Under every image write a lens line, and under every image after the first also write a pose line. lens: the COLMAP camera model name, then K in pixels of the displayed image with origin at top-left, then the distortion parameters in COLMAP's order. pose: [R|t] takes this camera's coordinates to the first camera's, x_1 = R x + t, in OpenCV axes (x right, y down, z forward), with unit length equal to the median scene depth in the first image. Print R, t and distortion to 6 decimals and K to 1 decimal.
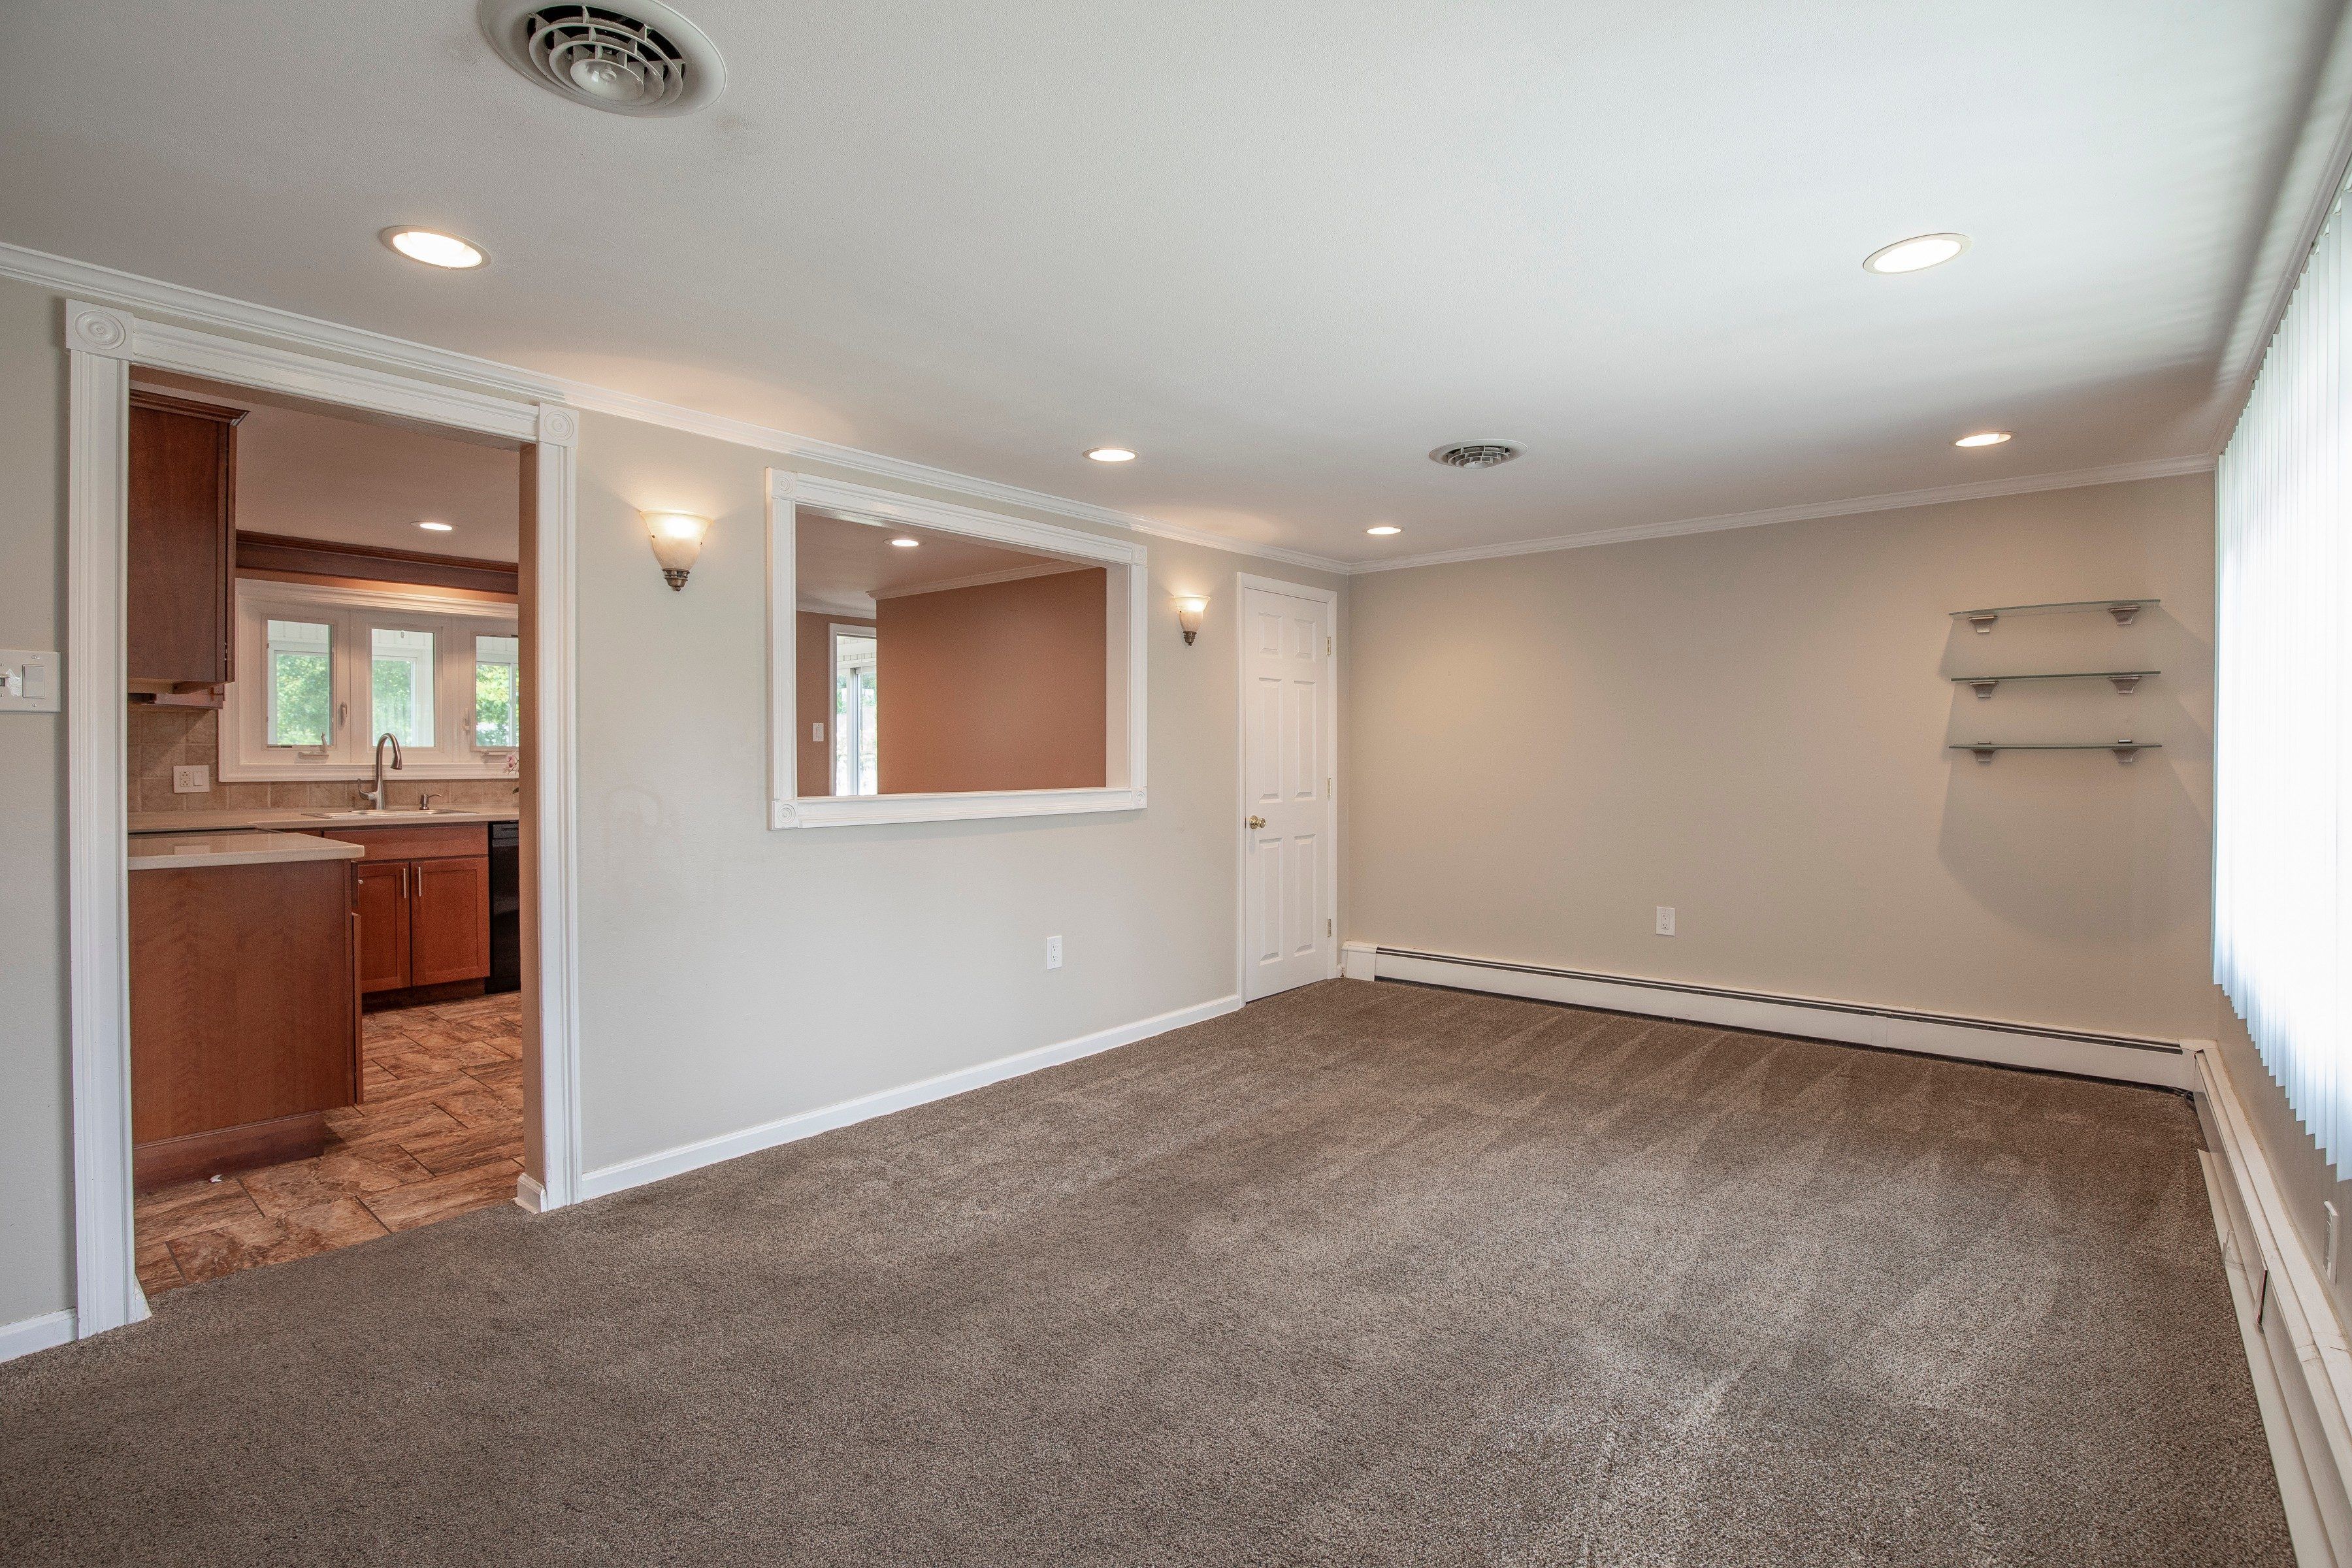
lens RADIAL K [[1145.3, 0, 1156.8], [0, 1145.3, 771.1], [0, 0, 1]] dist [-0.039458, 0.011063]
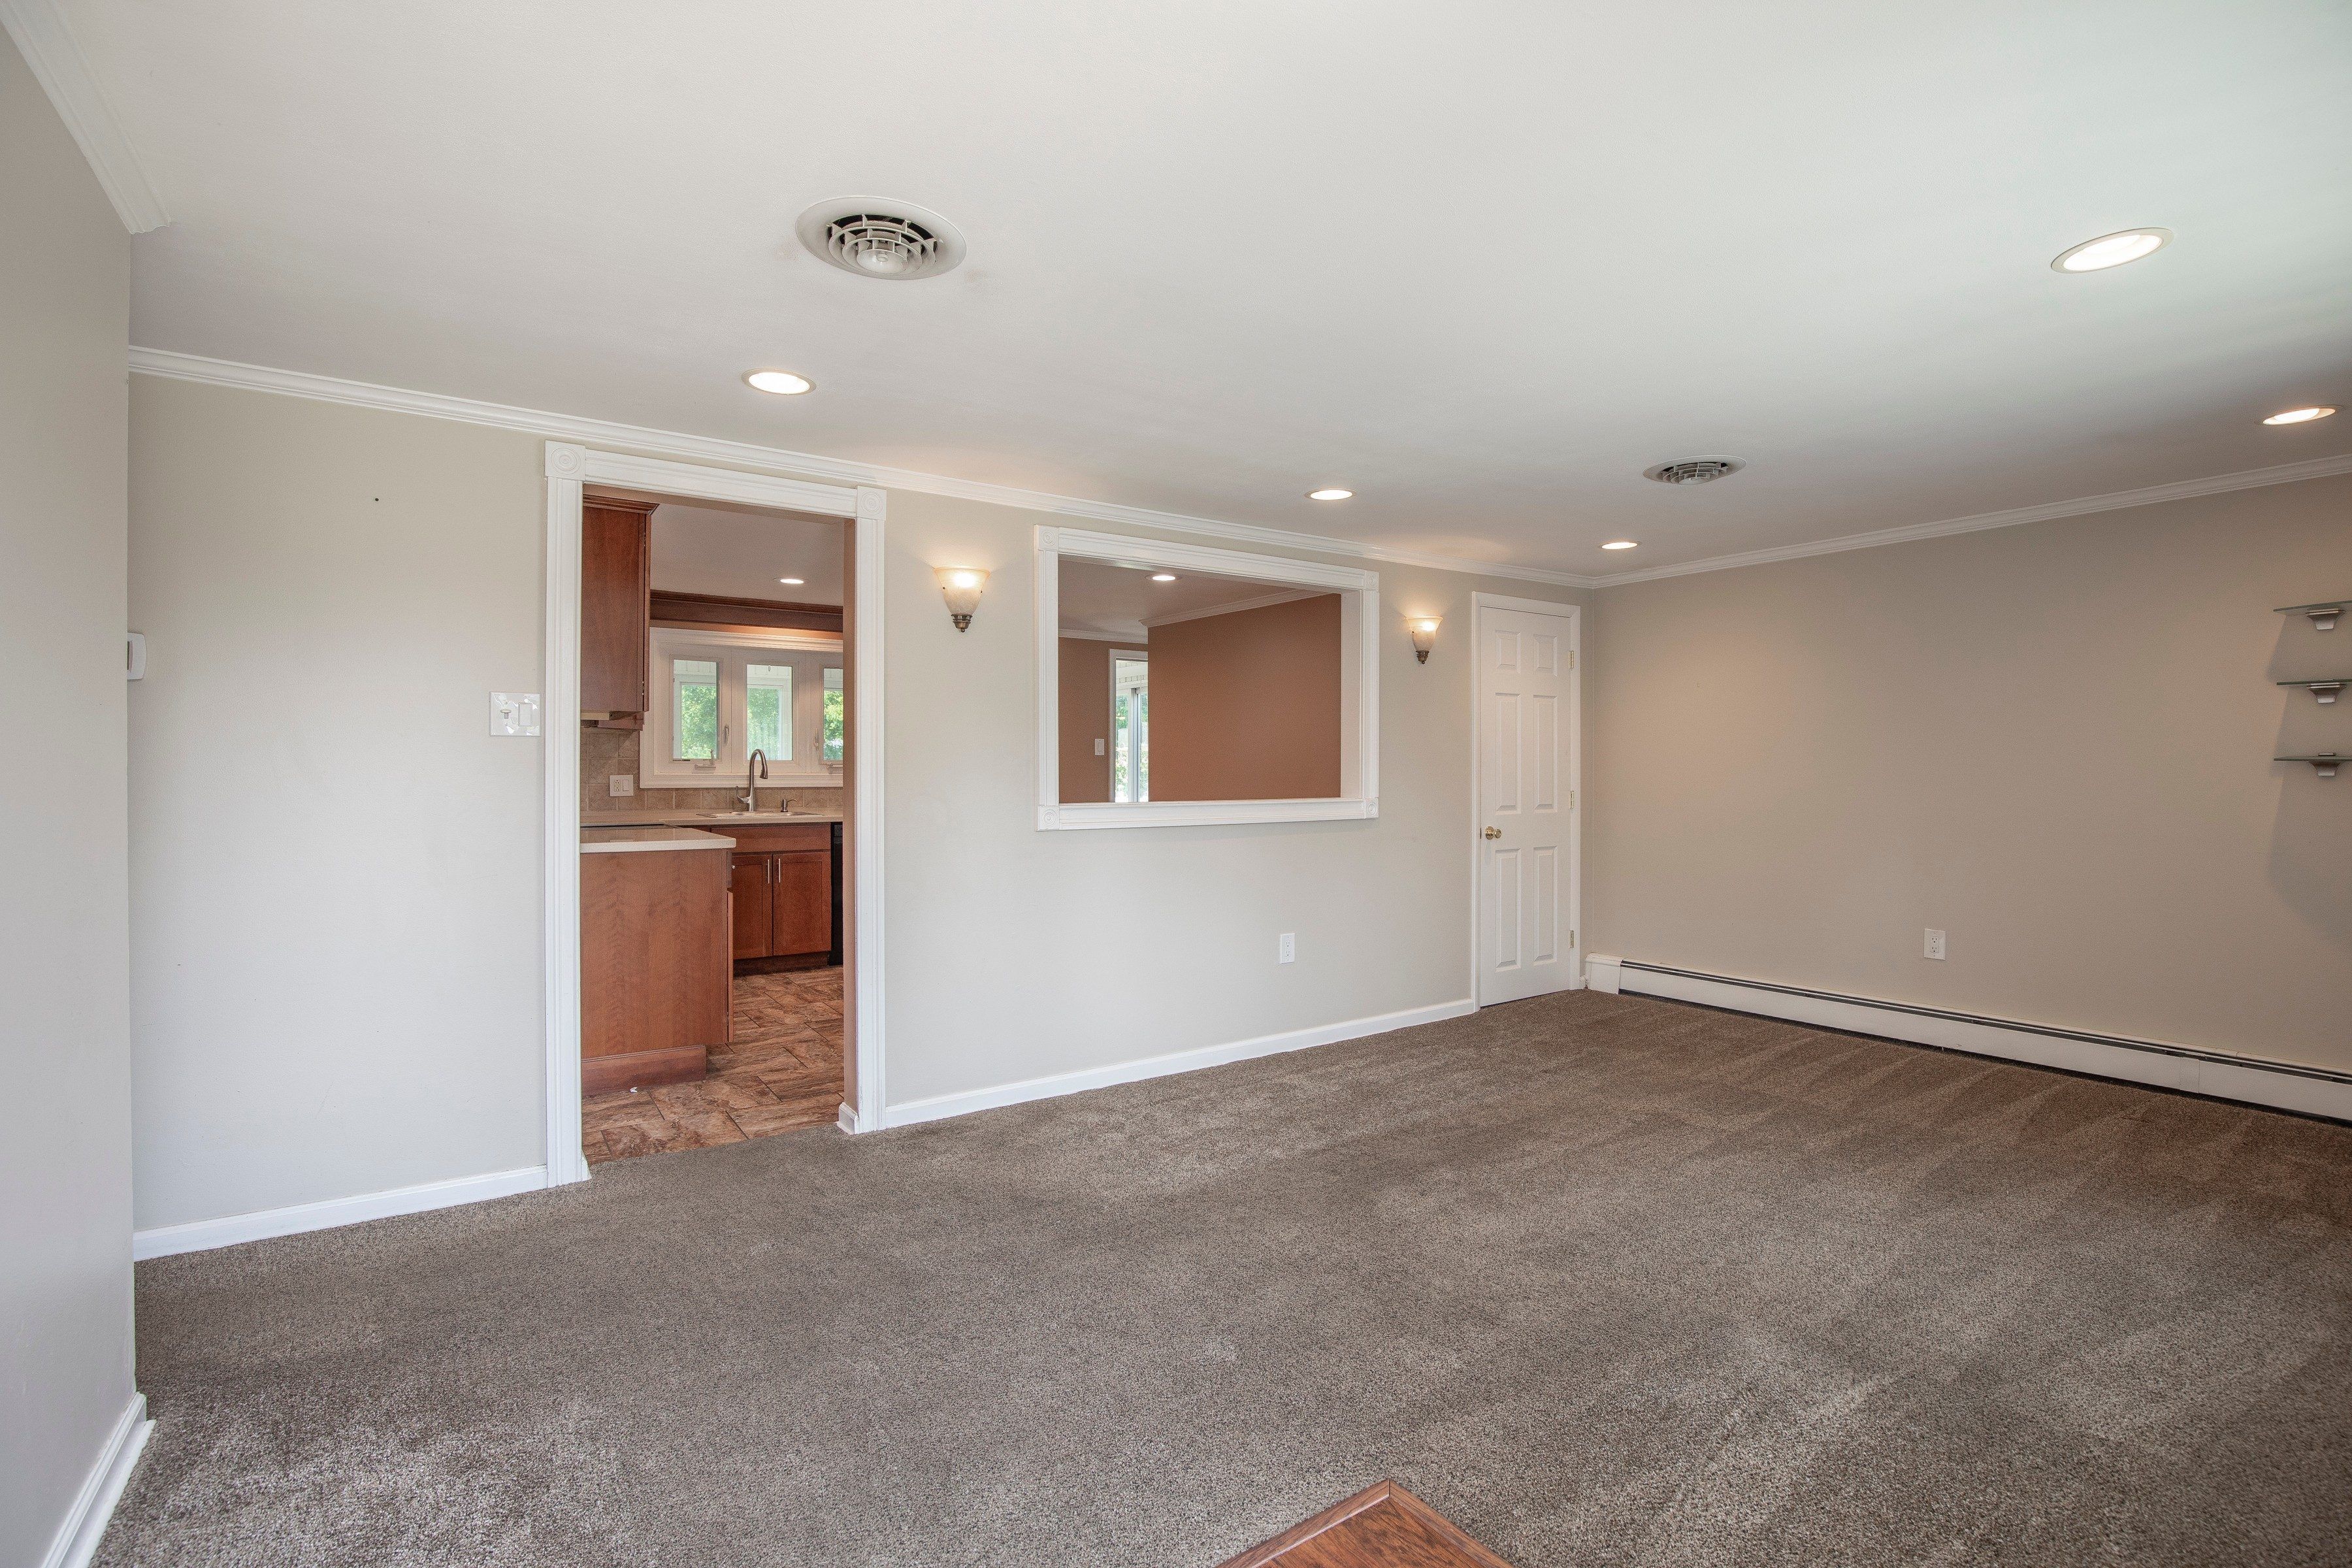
lens RADIAL K [[1122.8, 0, 1123.4], [0, 1122.8, 777.4], [0, 0, 1]] dist [-0.035405, 0.006918]
pose [[0.957974, 0.003121, -0.286839, 0.077138], [-0.004628, 0.999979, -0.004577, 0.001032], [0.286819, 0.005712, 0.957968, -0.084147]]
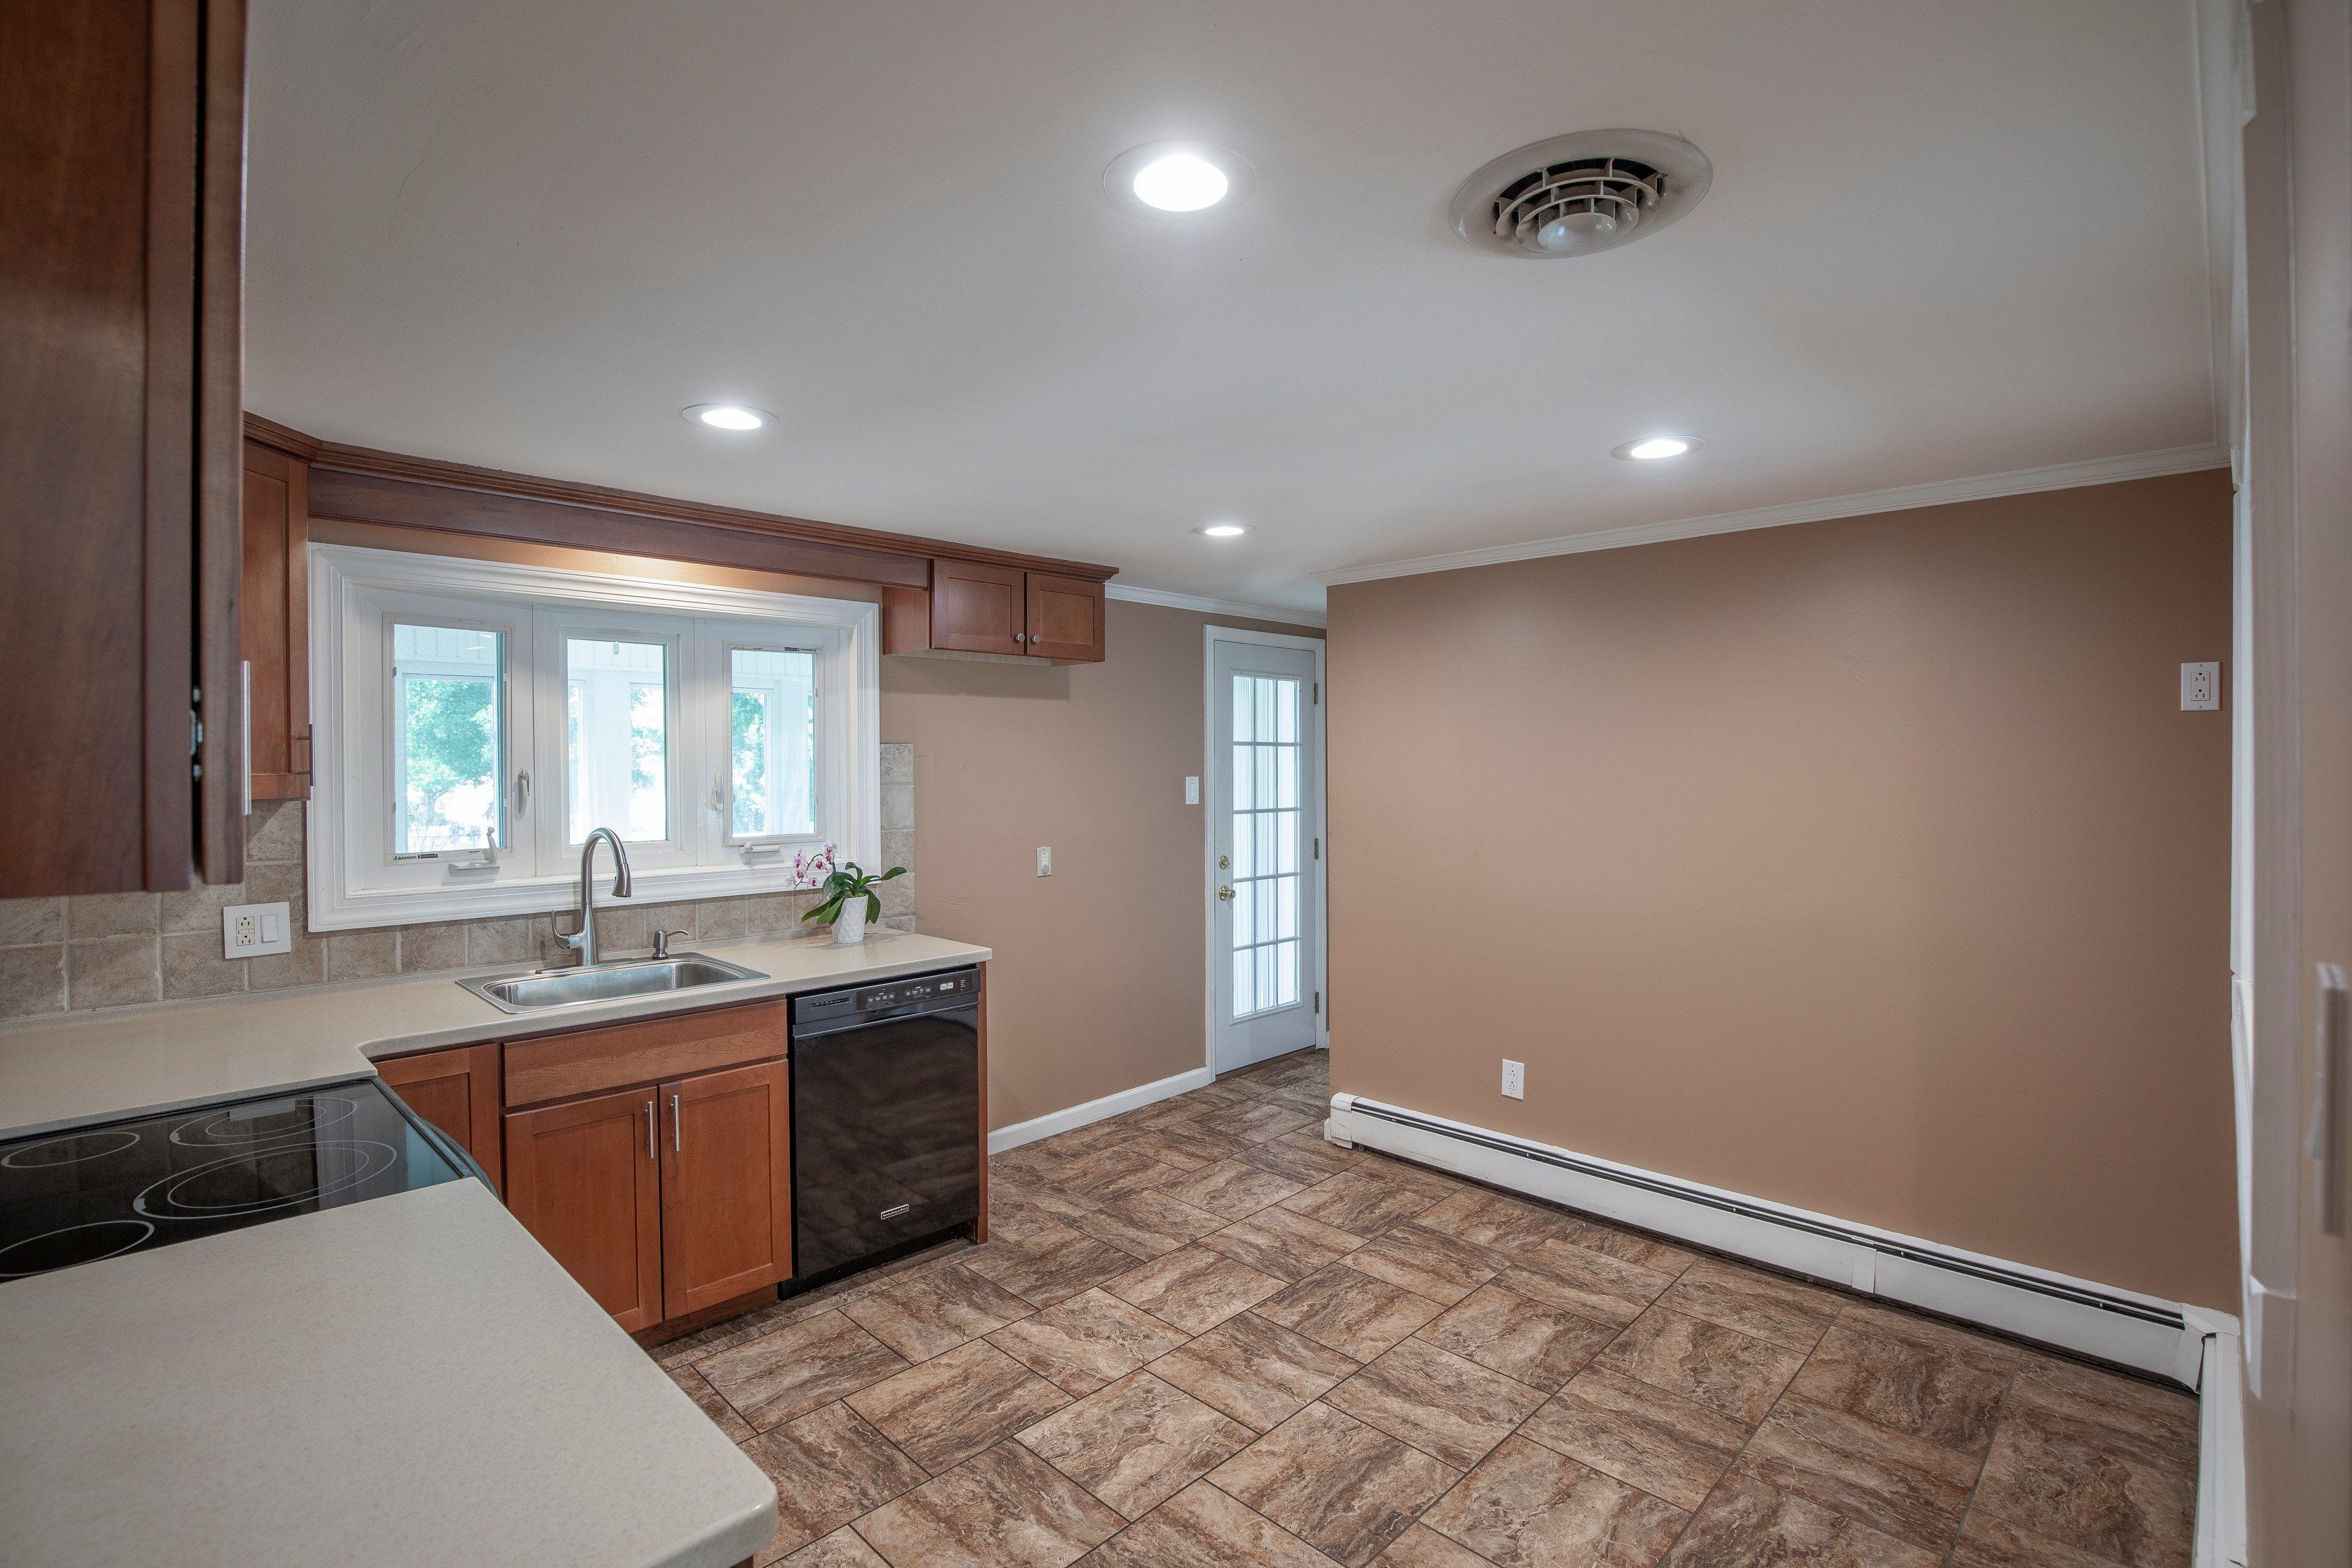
lens RADIAL K [[1198.0, 0, 1183.3], [0, 1198.0, 783.2], [0, 0, 1]] dist [-0.026029, 0.000282]
pose [[0.996501, -0.005026, -0.083433, -0.543820], [0.005052, 0.999987, 0.000099, -0.083999], [0.083432, -0.000520, 0.996513, 0.687384]]
